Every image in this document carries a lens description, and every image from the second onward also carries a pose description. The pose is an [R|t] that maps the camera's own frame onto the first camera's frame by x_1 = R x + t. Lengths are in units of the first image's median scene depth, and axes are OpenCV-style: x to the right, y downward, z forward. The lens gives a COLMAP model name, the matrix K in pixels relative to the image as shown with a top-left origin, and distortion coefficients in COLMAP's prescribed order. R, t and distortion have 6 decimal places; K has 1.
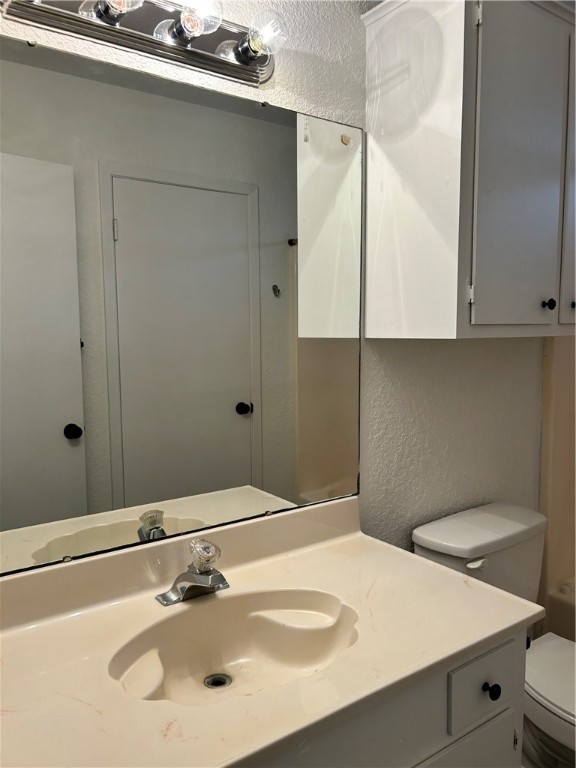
lens RADIAL K [[581.0, 0, 289.5], [0, 581.0, 386.0], [0, 0, 1]] dist [0.041487, -0.033719]
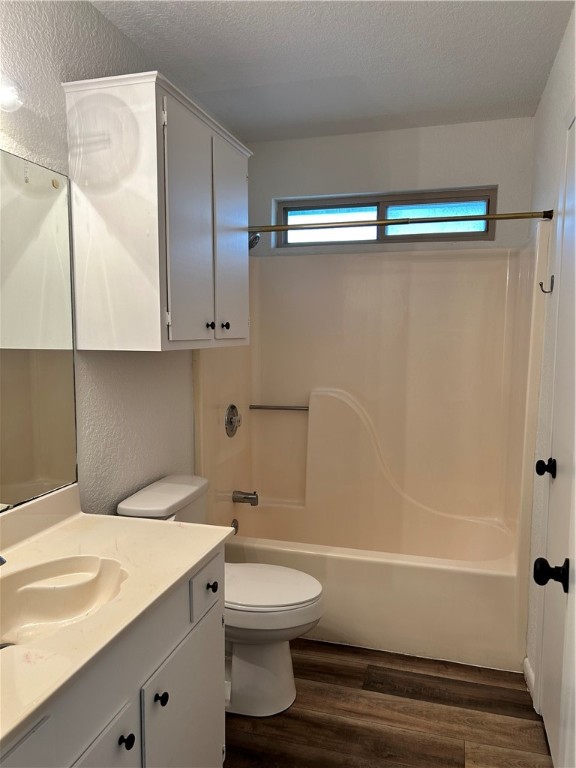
lens RADIAL K [[581.0, 0, 286.8], [0, 581.0, 385.3], [0, 0, 1]] dist [0.041487, -0.033719]
pose [[0.780102, -0.049130, 0.623720, -0.300115], [0.051264, 0.998579, 0.014539, -0.005944], [-0.623548, 0.020633, 0.781513, -0.215171]]
